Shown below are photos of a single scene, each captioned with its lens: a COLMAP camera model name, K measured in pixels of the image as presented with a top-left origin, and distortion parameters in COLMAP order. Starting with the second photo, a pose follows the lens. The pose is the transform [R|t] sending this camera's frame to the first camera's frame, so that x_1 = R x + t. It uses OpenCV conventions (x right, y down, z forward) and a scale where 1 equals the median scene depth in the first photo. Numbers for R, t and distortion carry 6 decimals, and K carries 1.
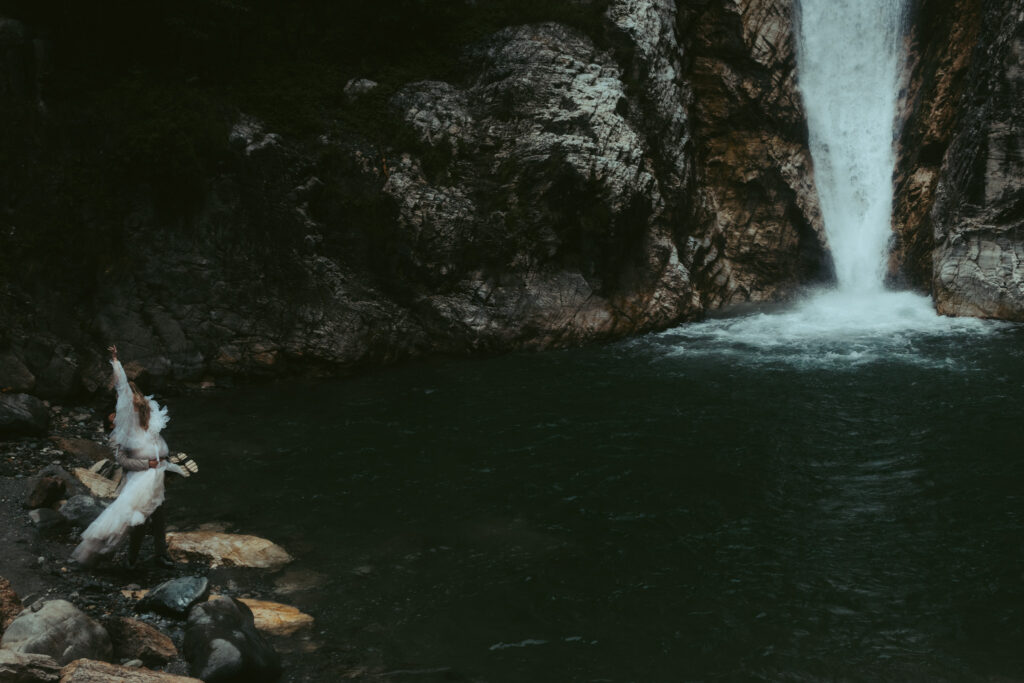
lens RADIAL K [[1292.6, 0, 504.8], [0, 1292.6, 332.1], [0, 0, 1]] dist [0.002917, 0.000000]
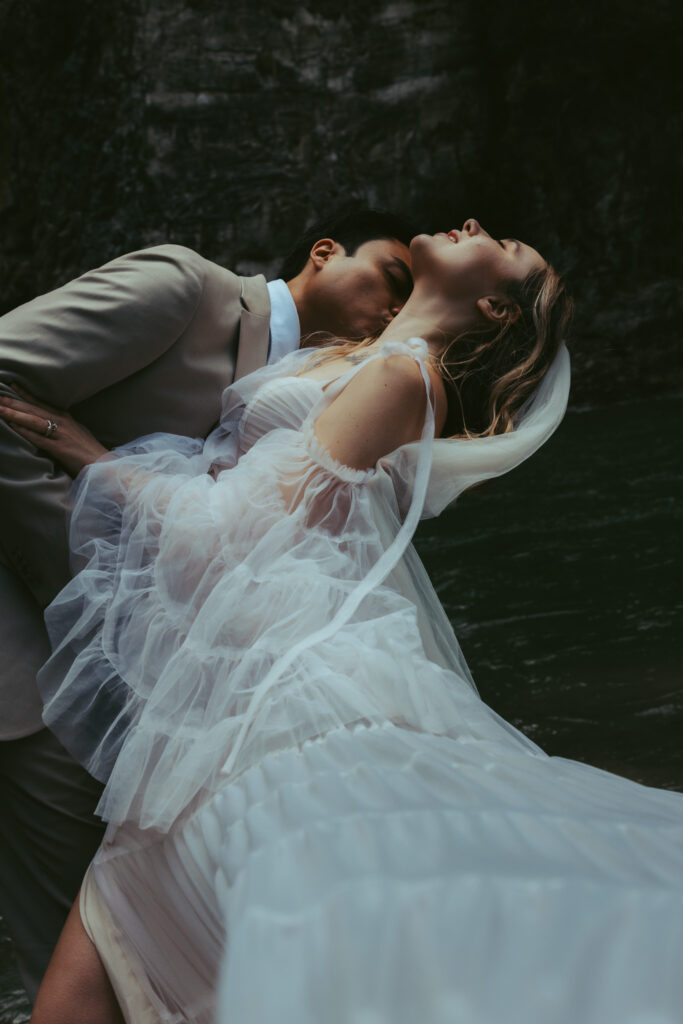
lens RADIAL K [[1292.6, 0, 333.6], [0, 1292.6, 518.7], [0, 0, 1]] dist [0.002917, 0.000000]
pose [[0.603766, -0.147022, 0.783487, -0.196055], [0.259595, 0.965533, -0.018865, 0.051419], [-0.753709, 0.214780, 0.621122, 0.471924]]
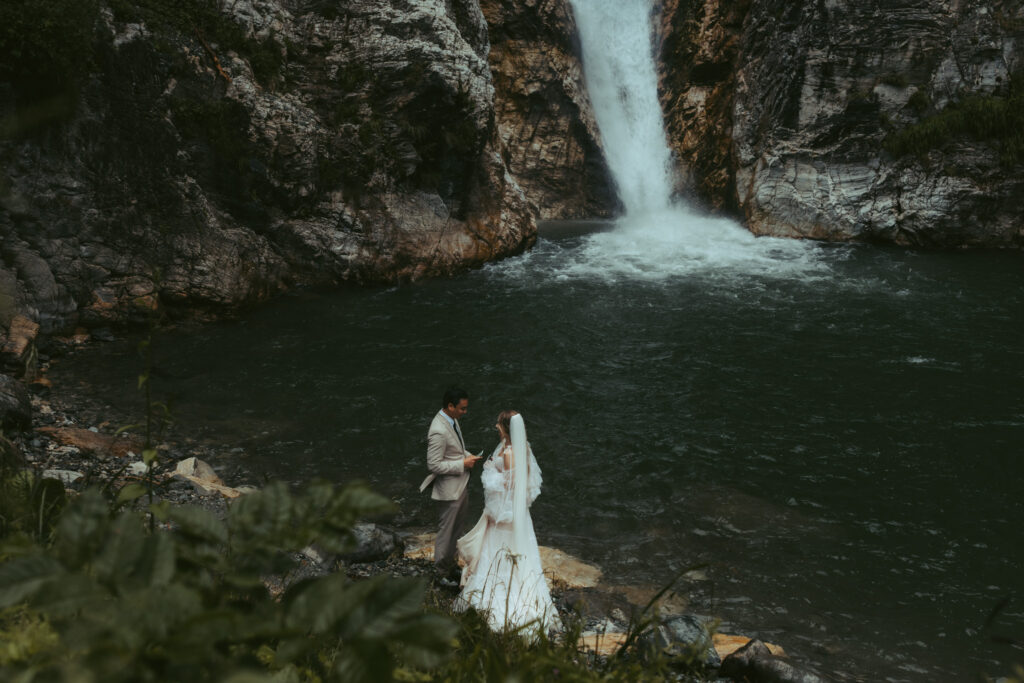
lens RADIAL K [[1292.6, 0, 504.6], [0, 1292.6, 338.7], [0, 0, 1]] dist [0.002917, 0.000000]
pose [[0.906546, -0.045860, 0.419609, -0.298686], [0.008534, 0.995869, 0.090402, -0.026683], [-0.422021, -0.078373, 0.903192, 0.147604]]
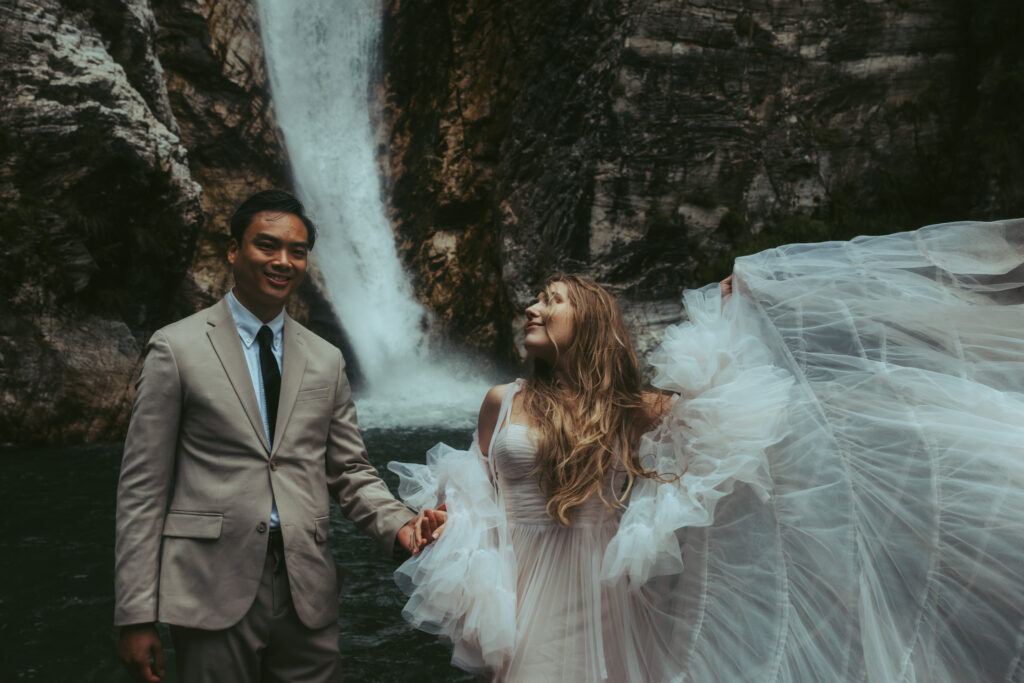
lens RADIAL K [[1292.6, 0, 504.8], [0, 1292.6, 337.8], [0, 0, 1]] dist [0.002917, 0.000000]
pose [[0.758882, 0.035720, 0.650248, -0.211356], [0.054623, 0.991485, -0.118213, 0.046666], [-0.648933, 0.125228, 0.750469, 0.434525]]
